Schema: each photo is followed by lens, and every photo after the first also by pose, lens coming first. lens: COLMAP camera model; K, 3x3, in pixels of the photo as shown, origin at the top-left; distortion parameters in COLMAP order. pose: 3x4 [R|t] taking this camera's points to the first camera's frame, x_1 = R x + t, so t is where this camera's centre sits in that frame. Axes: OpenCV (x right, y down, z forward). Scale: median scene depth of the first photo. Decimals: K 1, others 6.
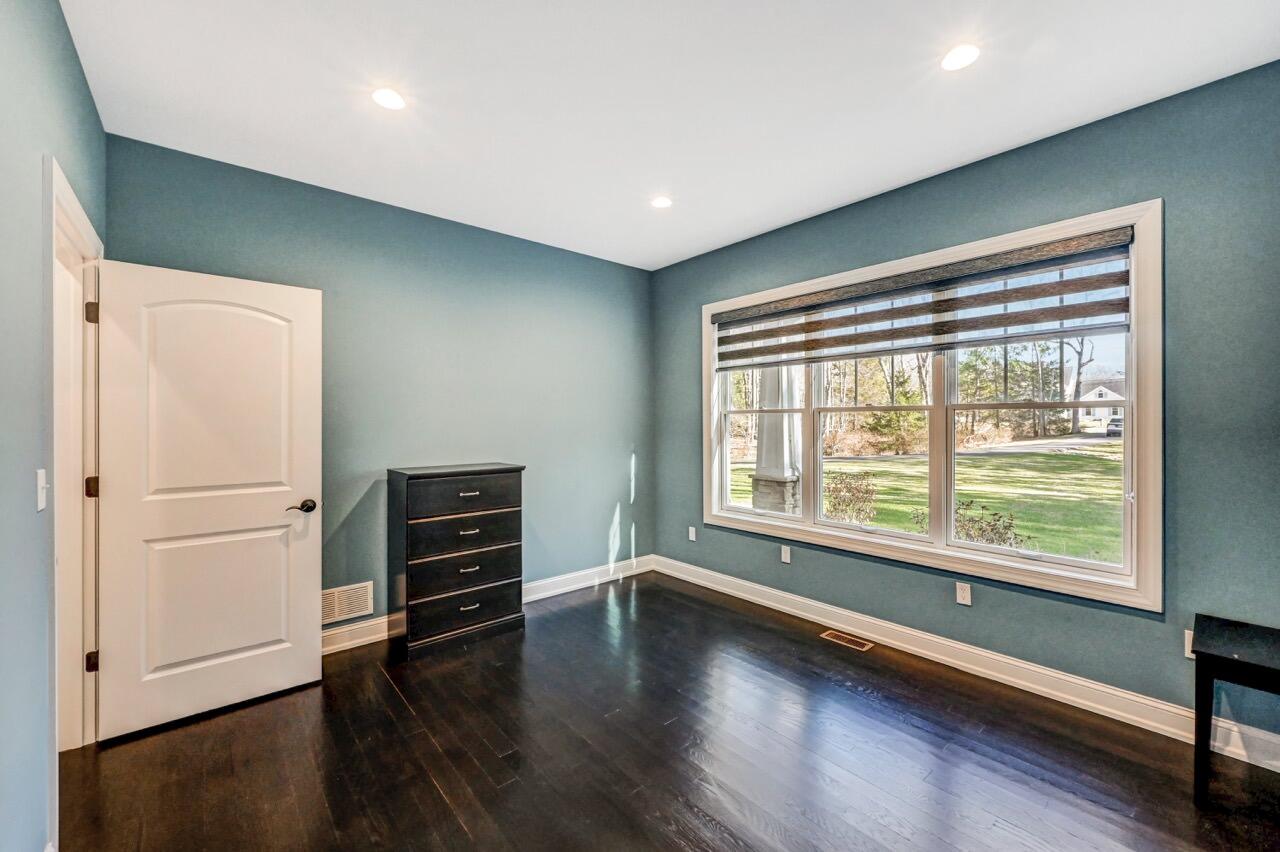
lens RADIAL K [[513.6, 0, 641.1], [0, 513.6, 423.2], [0, 0, 1]] dist [0.000188, 0.000064]
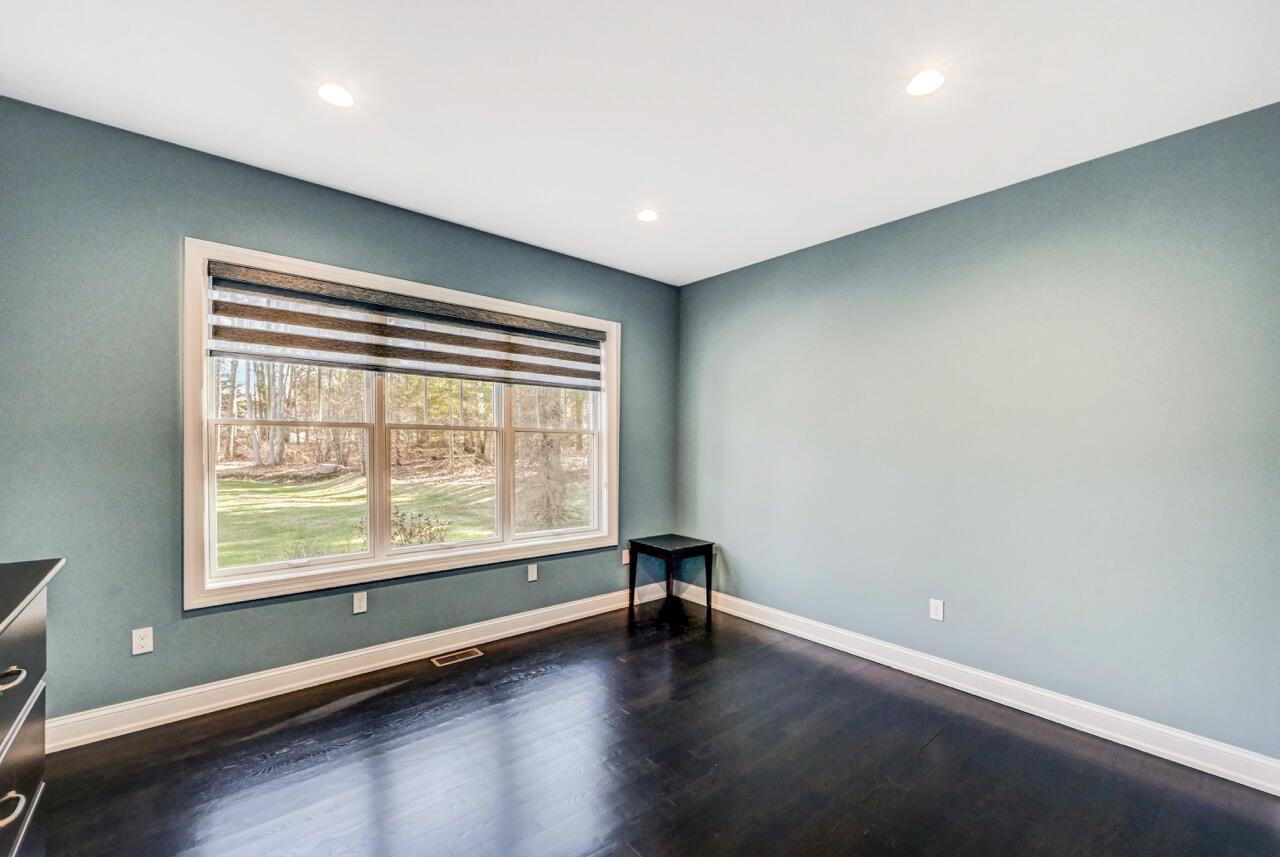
lens RADIAL K [[513.7, 0, 595.5], [0, 513.7, 446.7], [0, 0, 1]] dist [-0.000429, 0.000020]
pose [[0.043418, -0.004481, 0.999047, -0.559123], [-0.010327, 0.999935, 0.004934, 0.001284], [-0.999004, -0.010531, 0.043369, 0.648759]]
